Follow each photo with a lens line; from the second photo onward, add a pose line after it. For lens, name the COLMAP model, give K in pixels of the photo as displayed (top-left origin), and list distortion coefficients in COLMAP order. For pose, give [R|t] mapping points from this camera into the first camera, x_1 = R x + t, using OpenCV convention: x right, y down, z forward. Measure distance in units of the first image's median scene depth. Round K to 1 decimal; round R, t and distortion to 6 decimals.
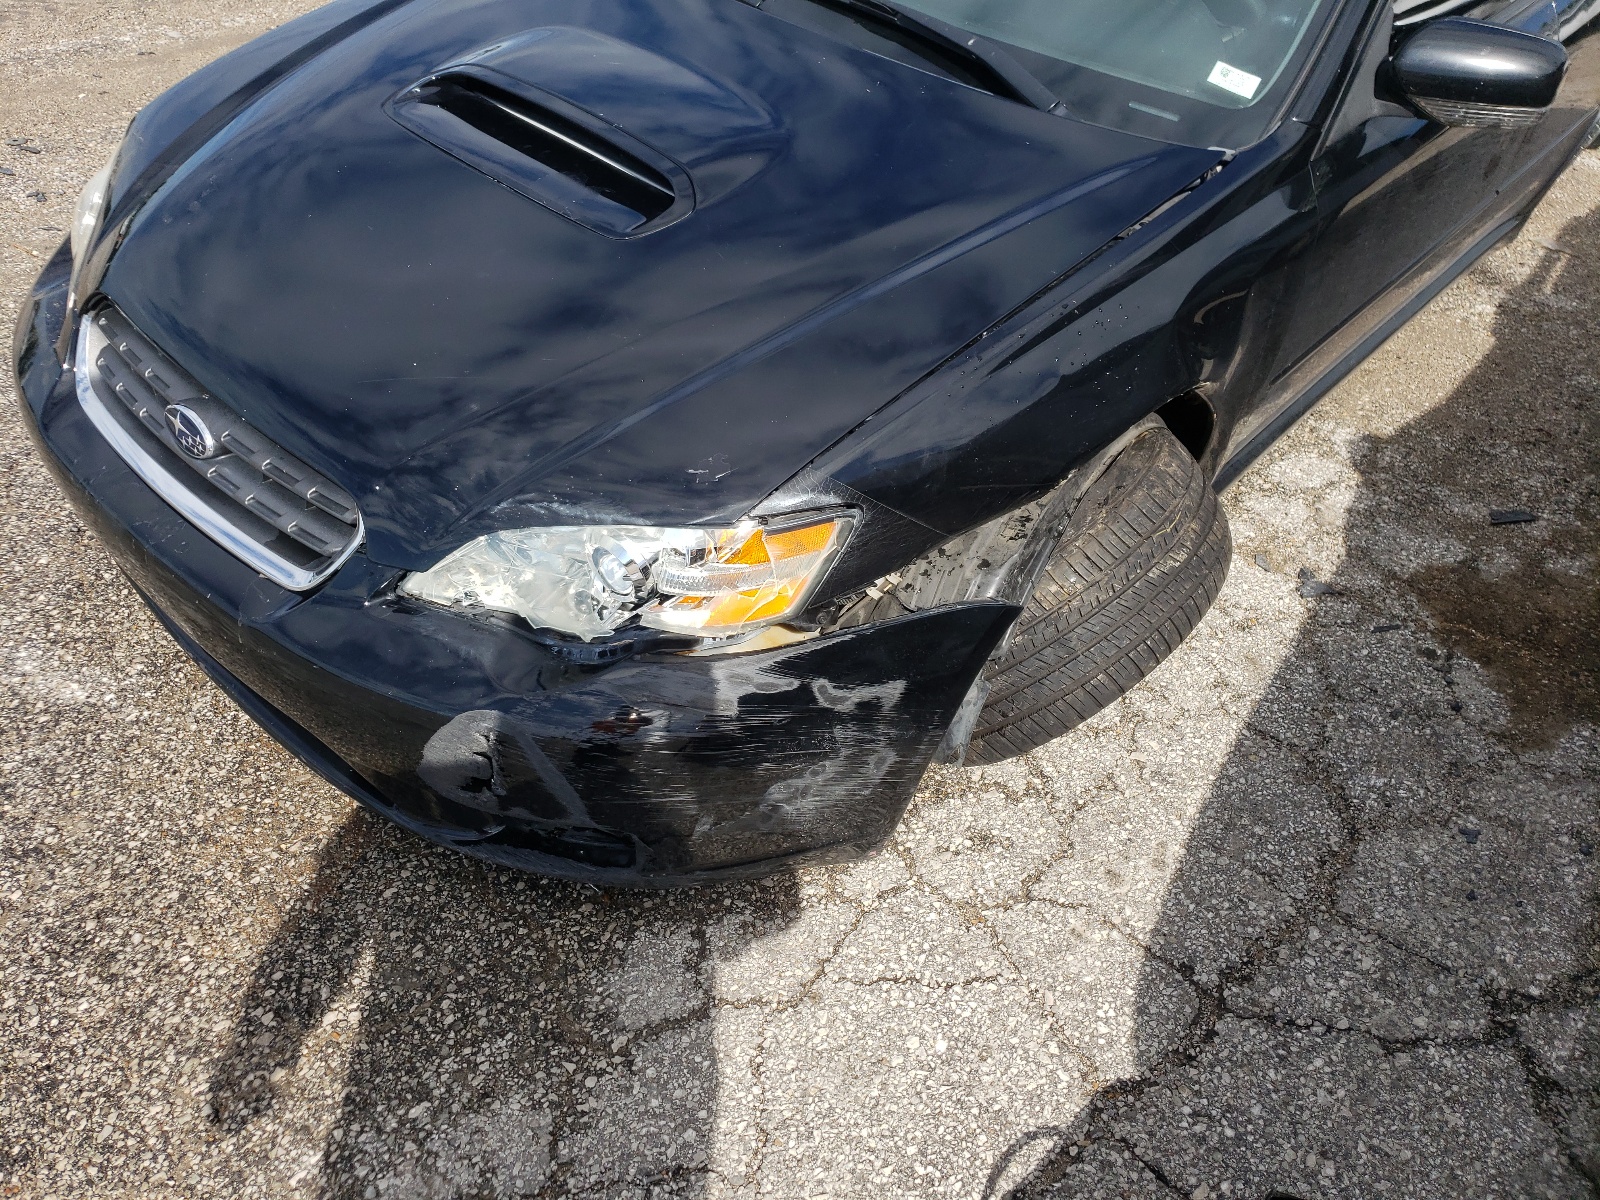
lens RADIAL K [[1282.6, 0, 781.9], [0, 1282.6, 597.2], [0, 0, 1]] dist [-0.009696, 0.041661]
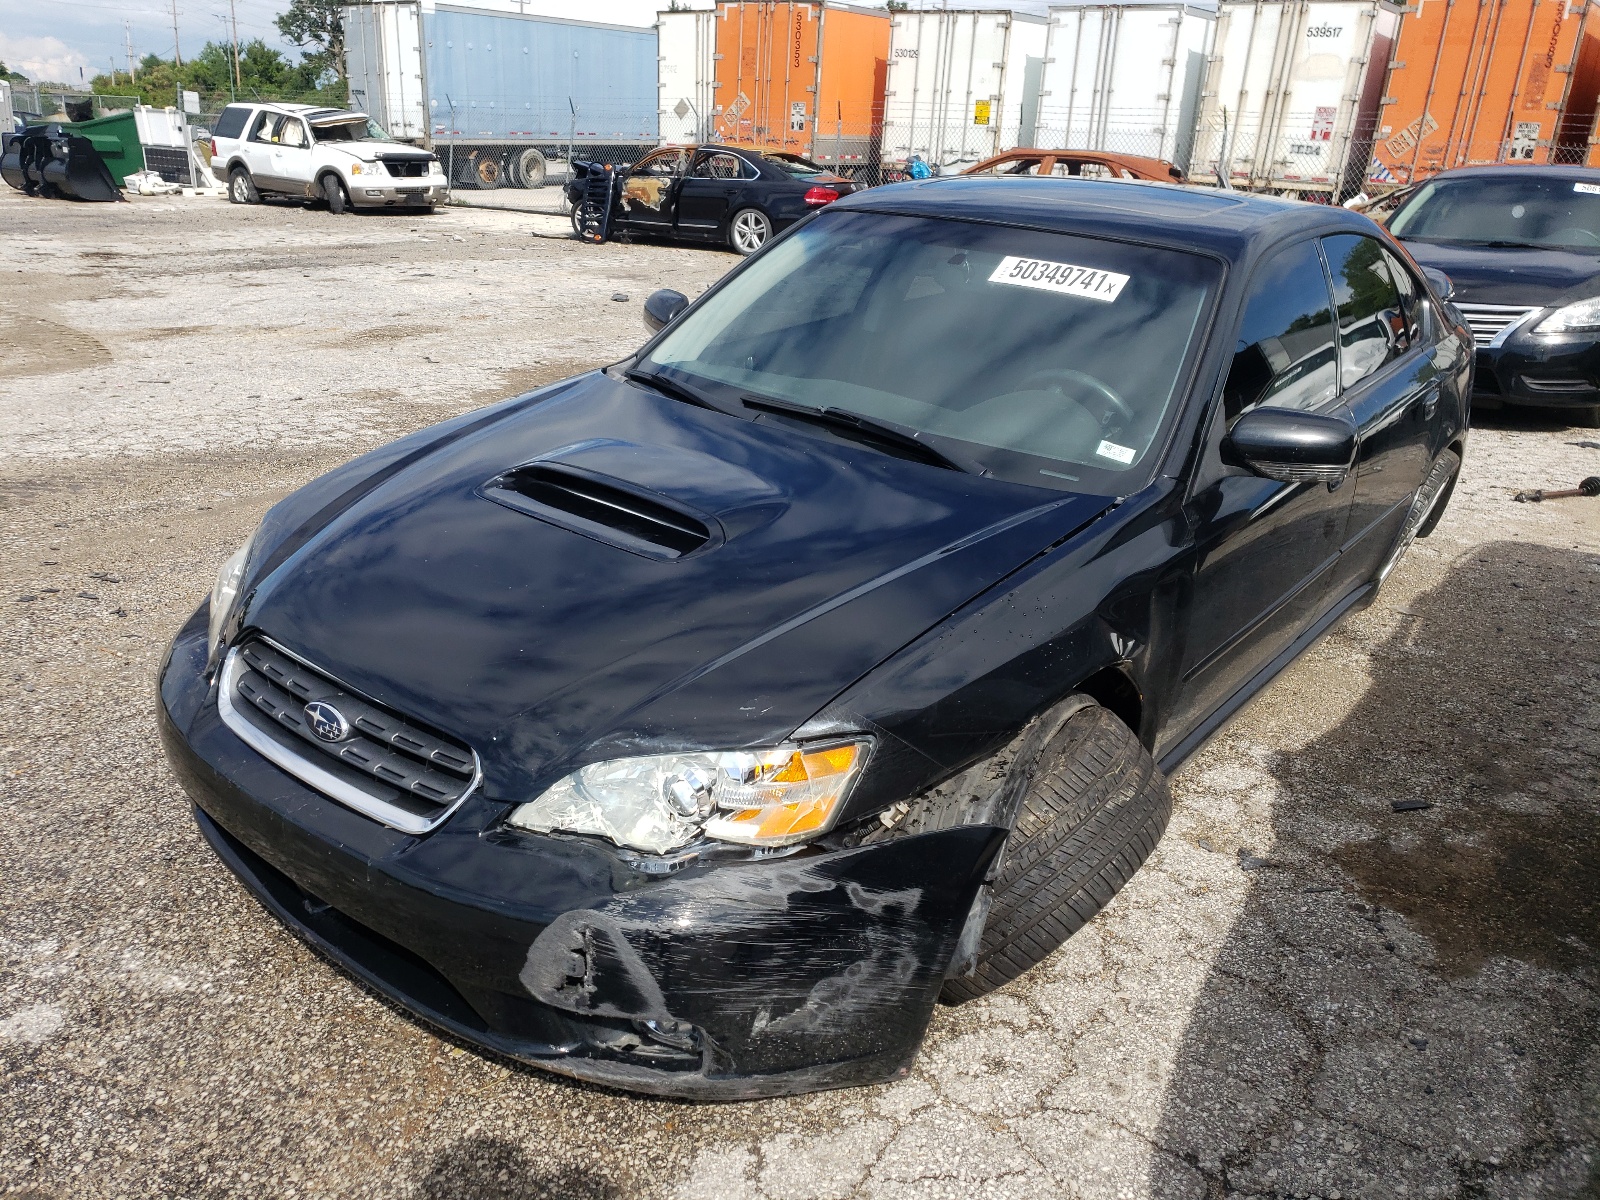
lens RADIAL K [[1299.8, 0, 800.0], [0, 1299.8, 600.0], [0, 0, 1]] dist [0.003413, -0.005586]
pose [[0.996822, -0.044936, 0.065772, -0.075021], [0.064911, 0.936827, -0.343717, 0.197092], [-0.046172, 0.346894, 0.936767, -0.208764]]
